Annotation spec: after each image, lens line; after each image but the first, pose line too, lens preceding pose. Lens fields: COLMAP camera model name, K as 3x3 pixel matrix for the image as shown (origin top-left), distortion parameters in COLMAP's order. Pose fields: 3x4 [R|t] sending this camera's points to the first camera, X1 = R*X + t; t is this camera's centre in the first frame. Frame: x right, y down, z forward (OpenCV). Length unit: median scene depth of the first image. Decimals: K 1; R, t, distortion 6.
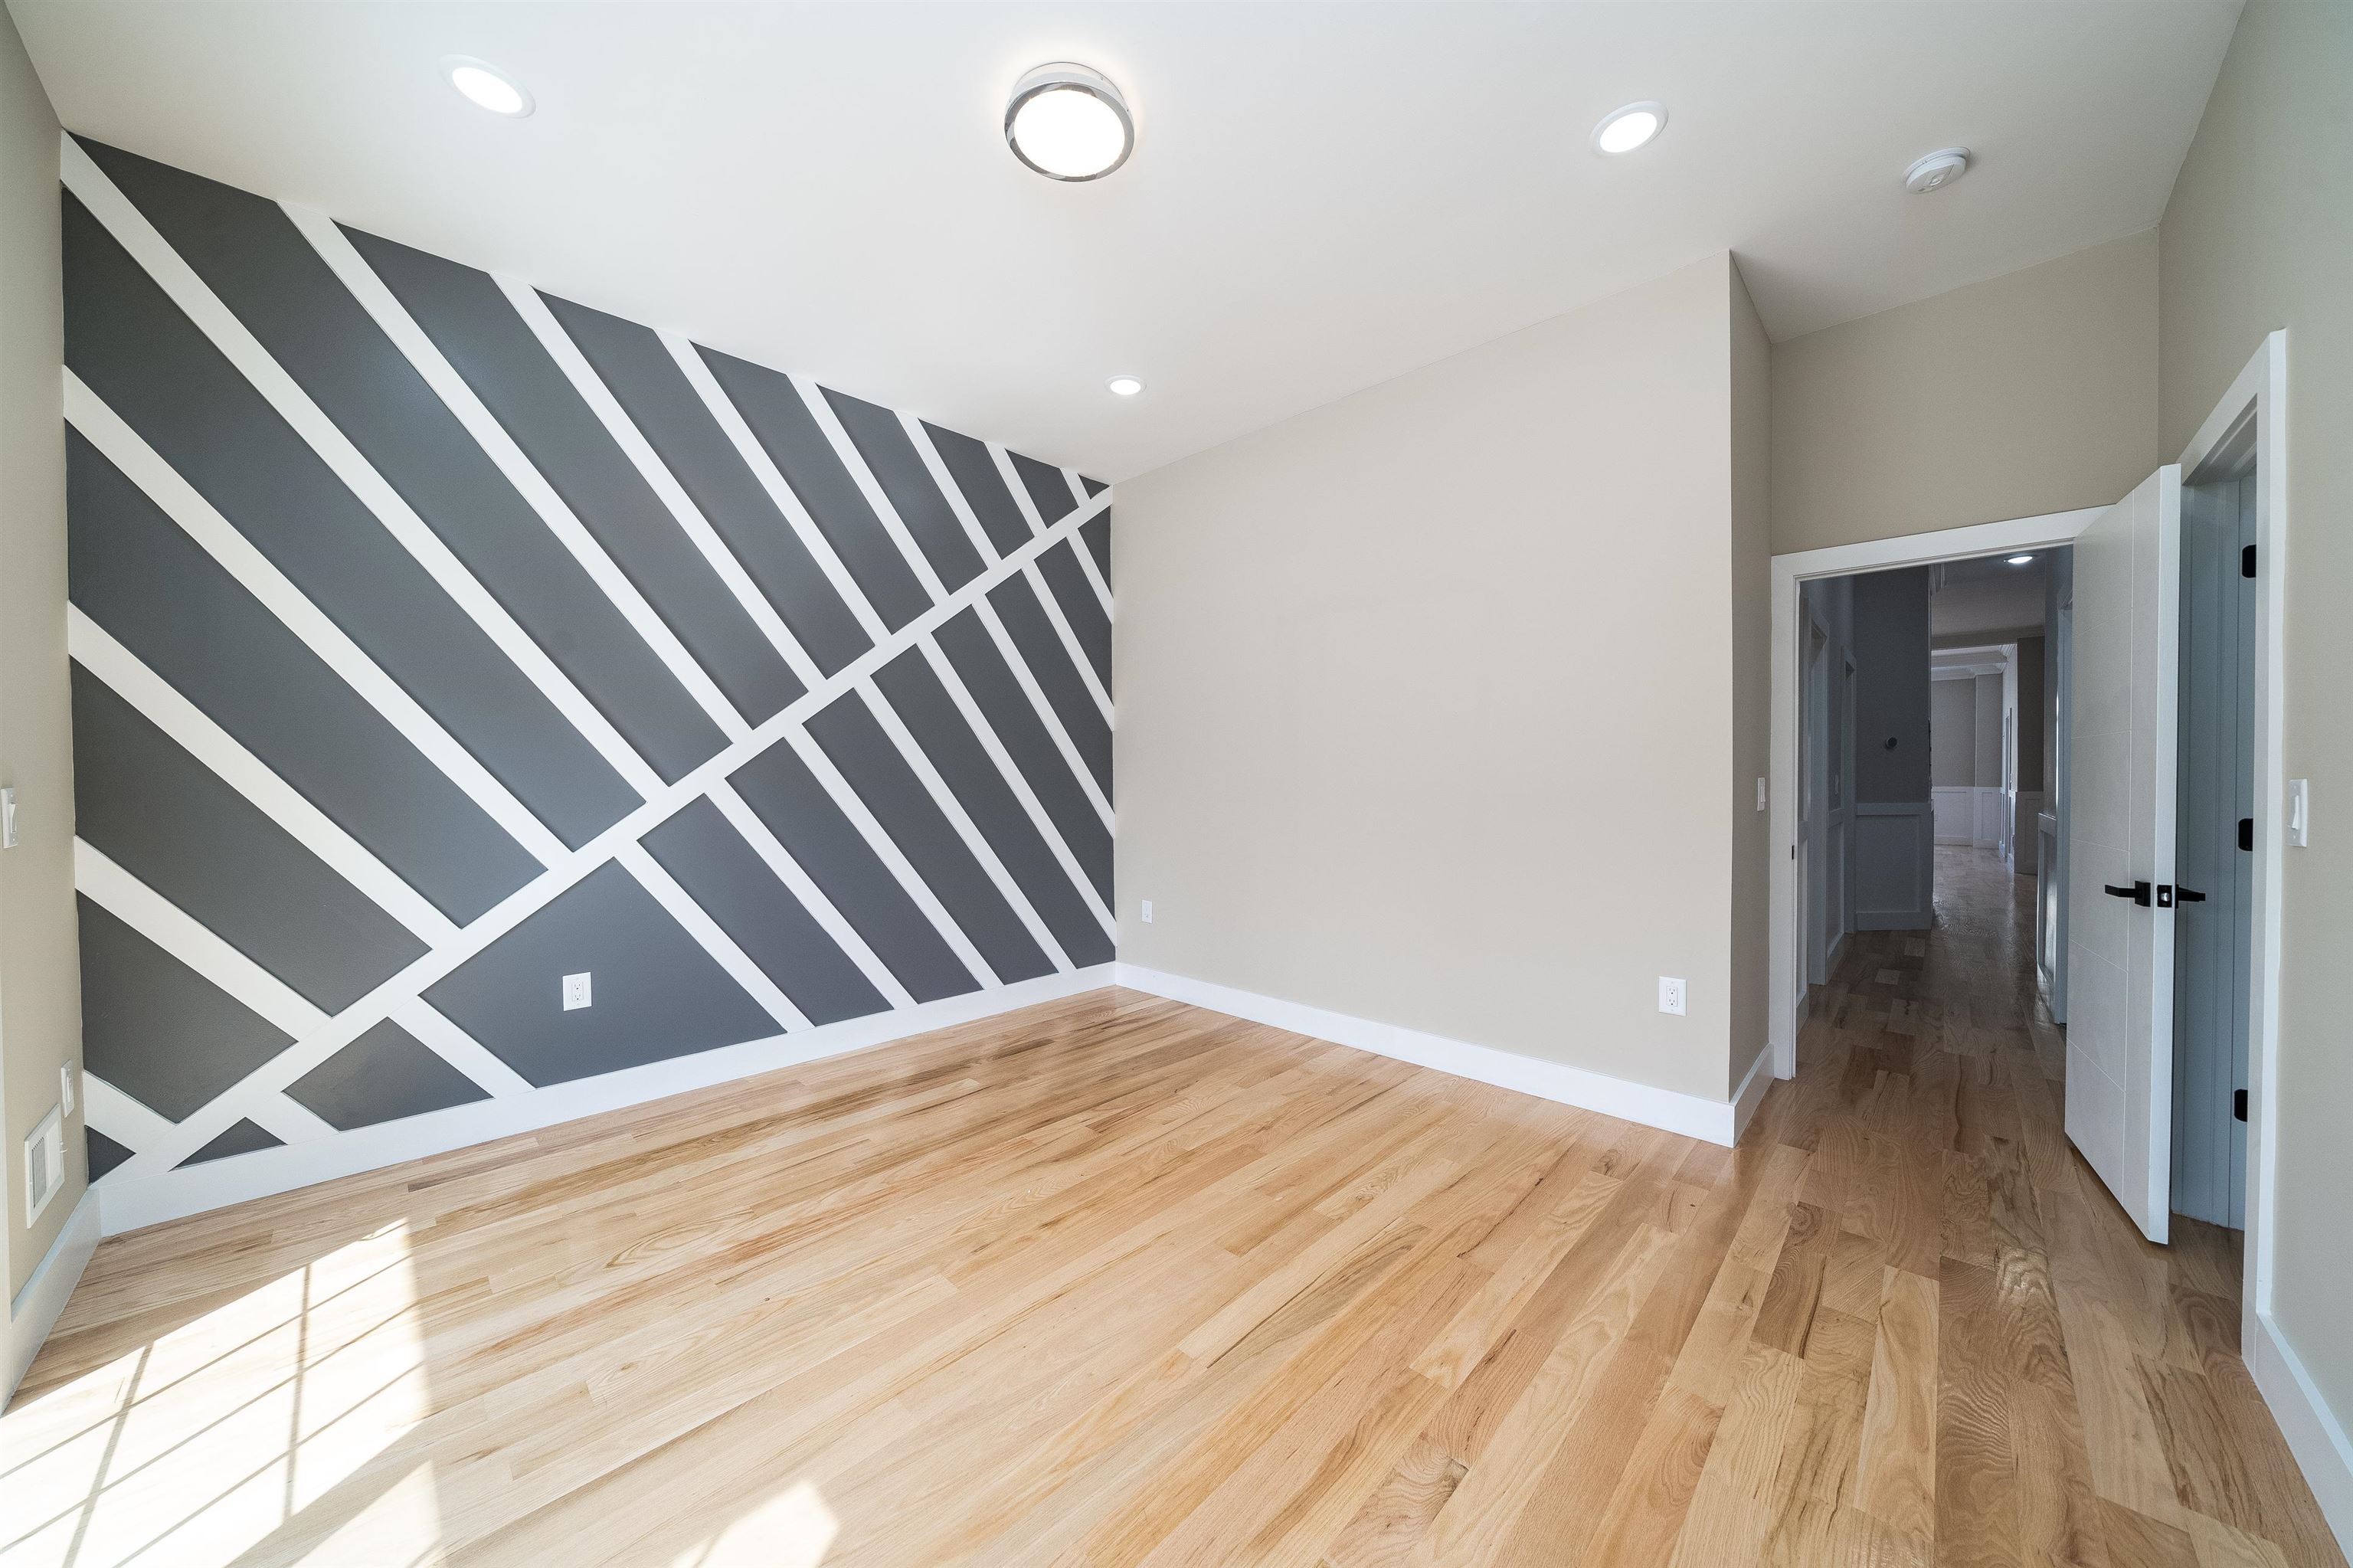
lens RADIAL K [[816.5, 0, 1180.1], [0, 816.5, 784.8], [0, 0, 1]] dist [-0.003499, -0.000128]
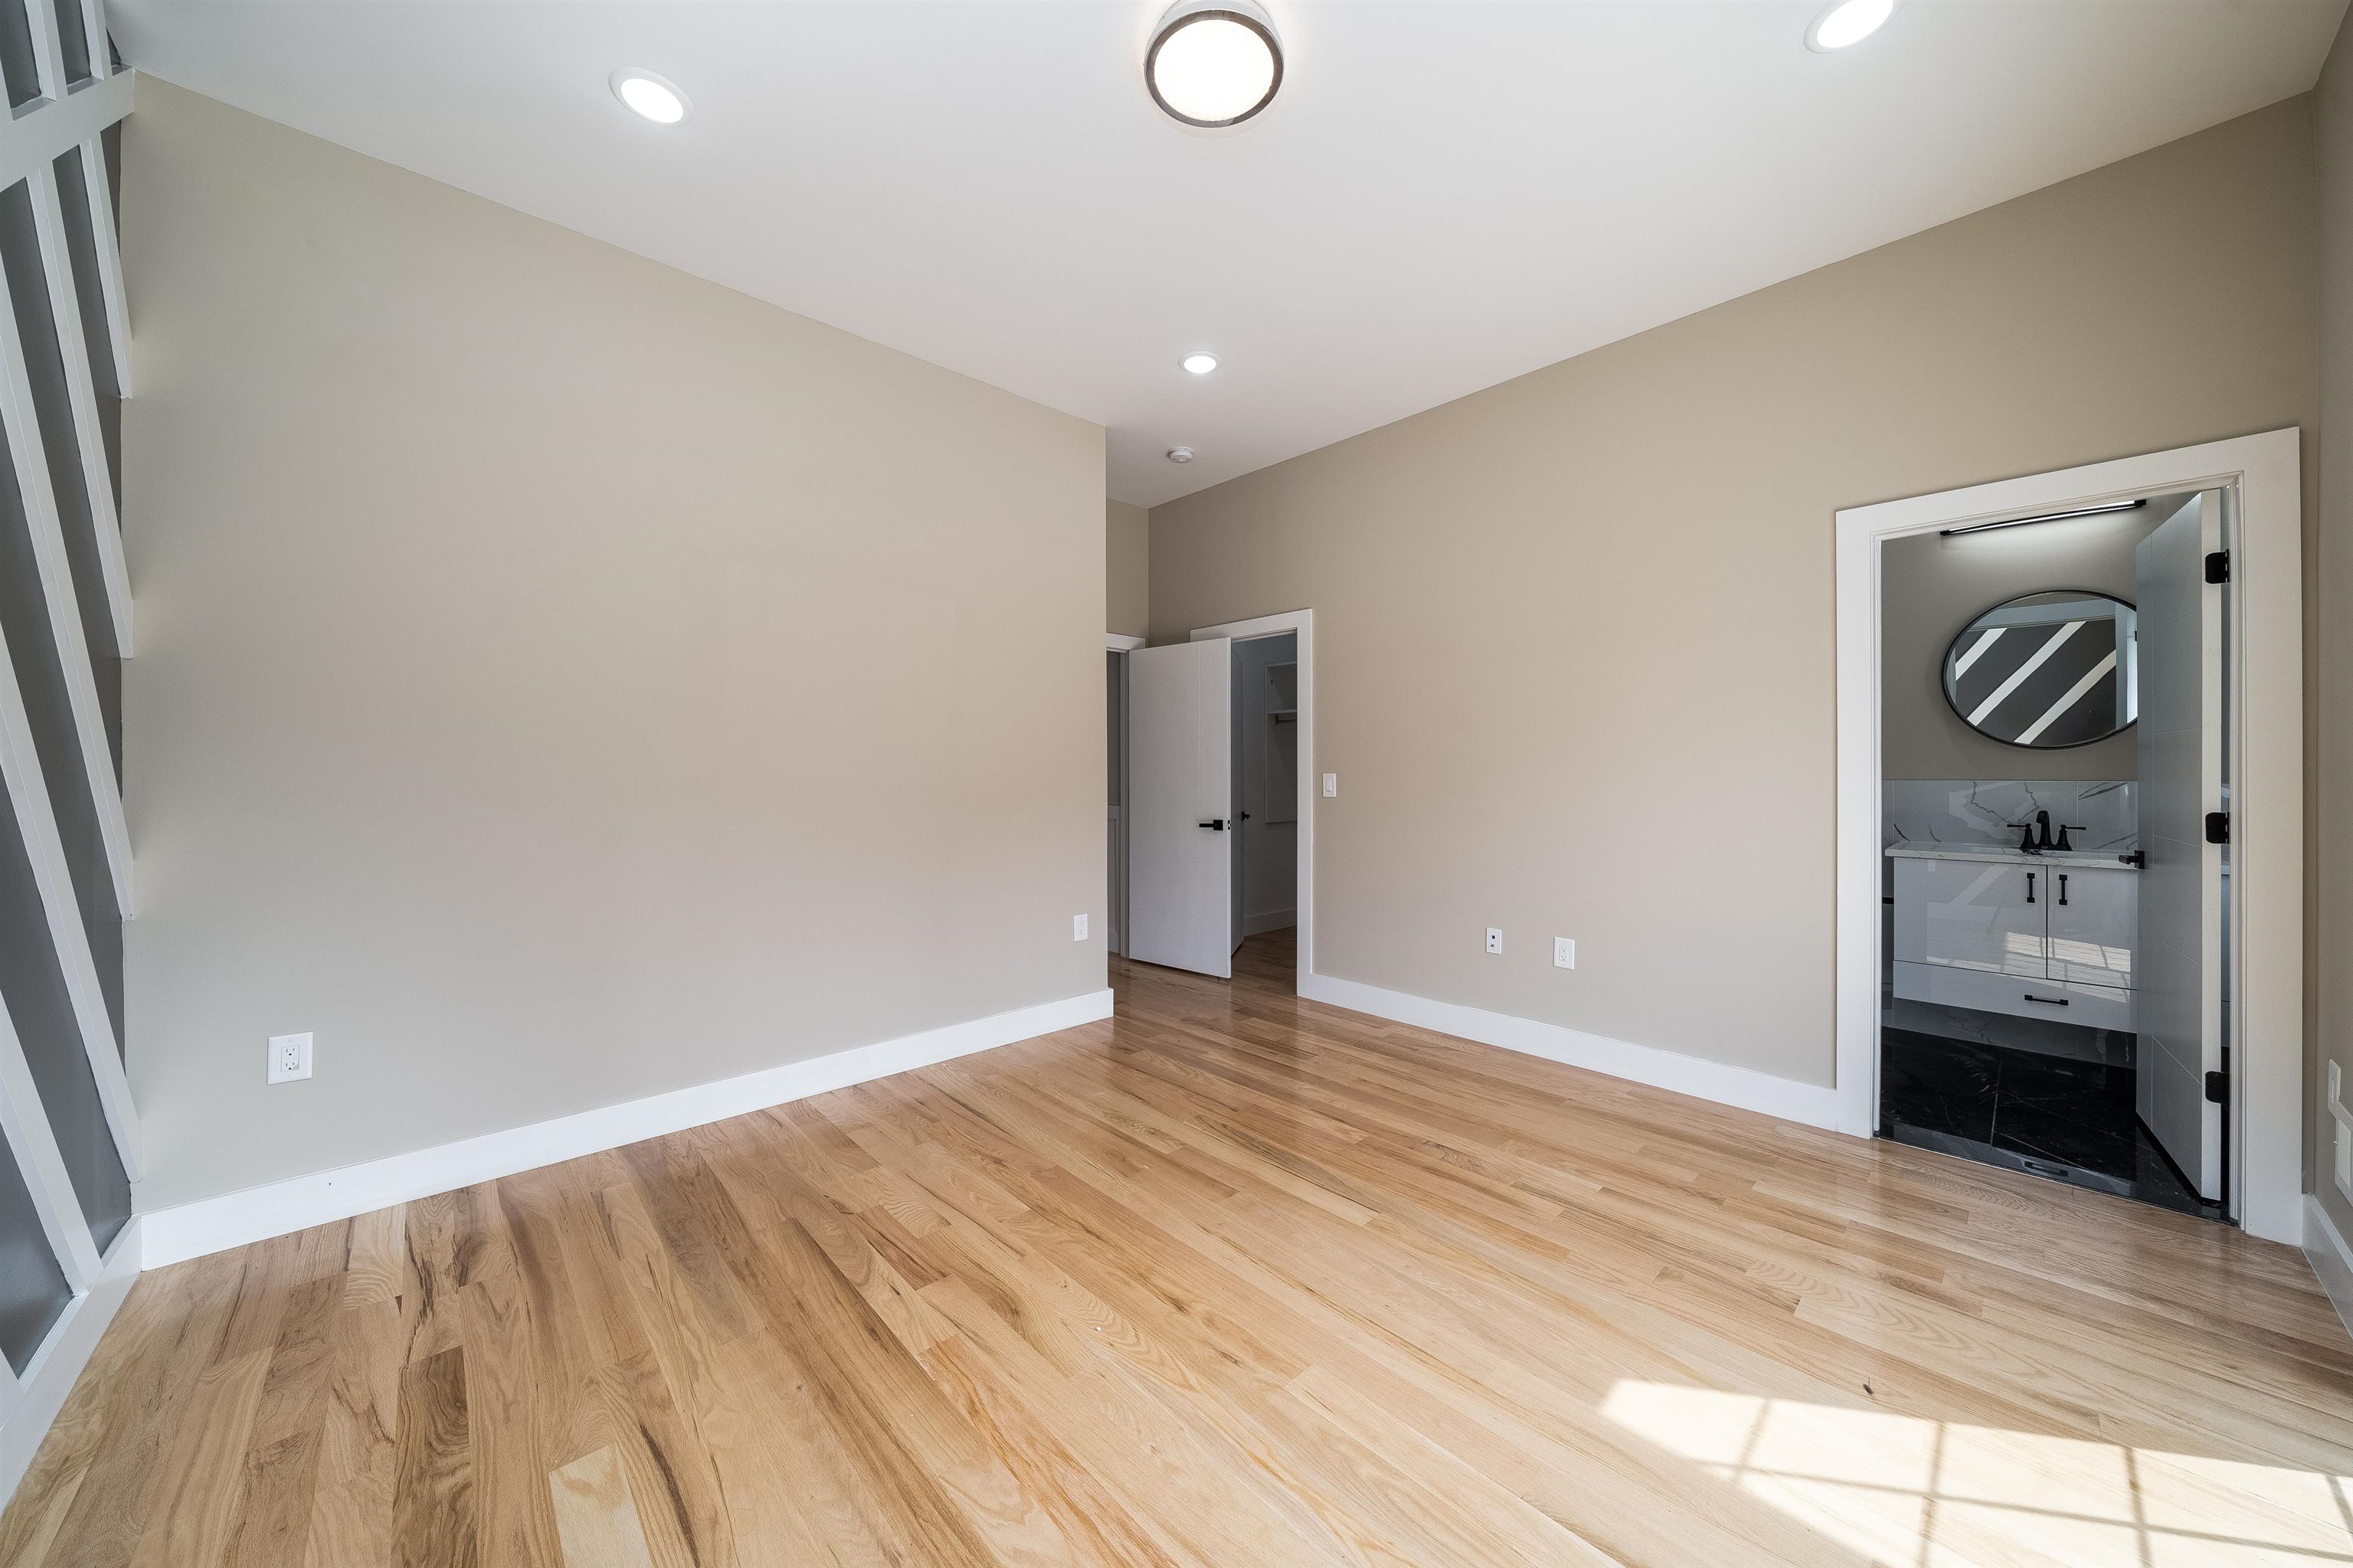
lens RADIAL K [[816.5, 0, 1171.5], [0, 816.5, 769.2], [0, 0, 1]] dist [-0.003499, -0.000128]
pose [[0.040645, 0.007192, 0.999148, -0.807624], [0.011541, 0.999904, -0.007667, -0.003693], [-0.999107, 0.011843, 0.040558, 0.781758]]
